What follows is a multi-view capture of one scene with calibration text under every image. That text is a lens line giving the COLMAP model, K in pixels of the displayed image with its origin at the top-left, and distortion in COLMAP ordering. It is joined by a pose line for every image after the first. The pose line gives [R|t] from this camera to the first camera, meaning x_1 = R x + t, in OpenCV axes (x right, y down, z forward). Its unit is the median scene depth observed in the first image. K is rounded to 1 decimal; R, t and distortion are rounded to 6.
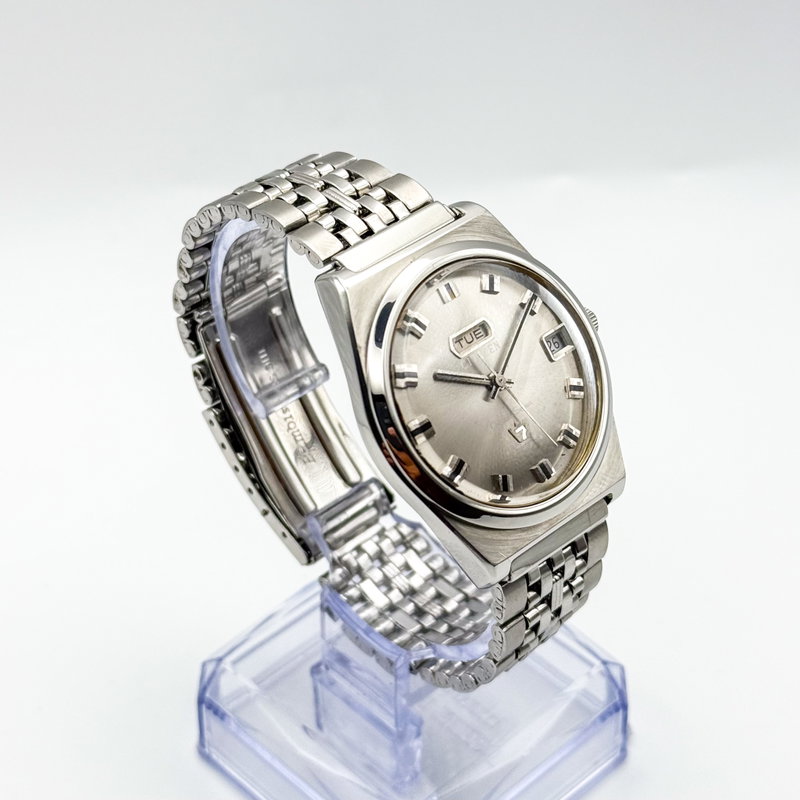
lens RADIAL K [[1929.5, 0, 400.0], [0, 1929.5, 400.0], [0, 0, 1]] dist [0.305817, -0.217381]
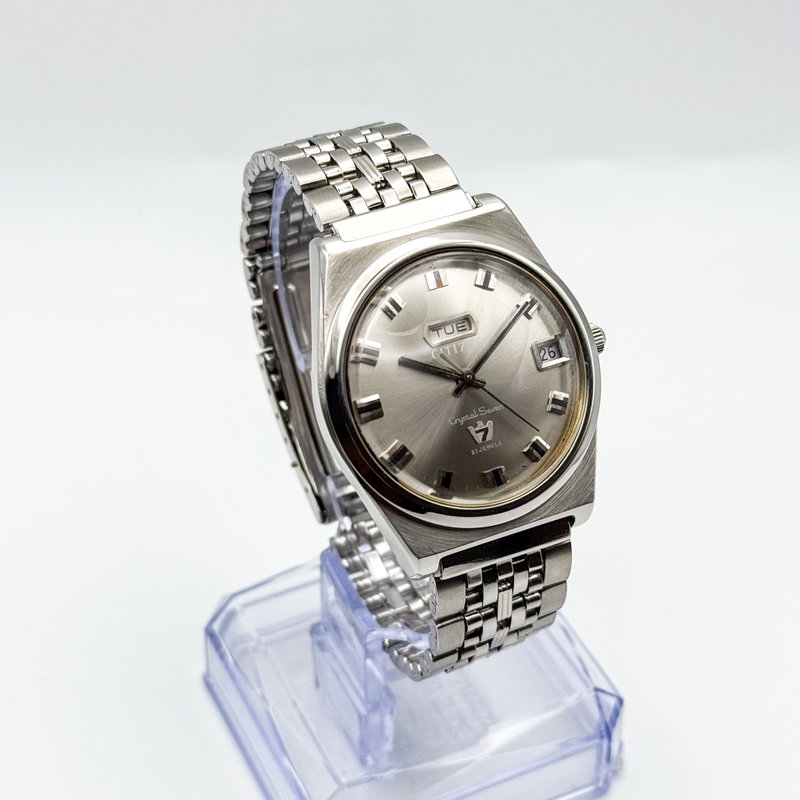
lens RADIAL K [[1929.5, 0, 400.0], [0, 1929.5, 400.0], [0, 0, 1]] dist [0.305817, -0.217381]
pose [[0.952460, 0.202296, -0.227807, 0.231469], [-0.198446, 0.979298, 0.039930, -0.029331], [0.231168, 0.007176, 0.972887, 0.032795]]
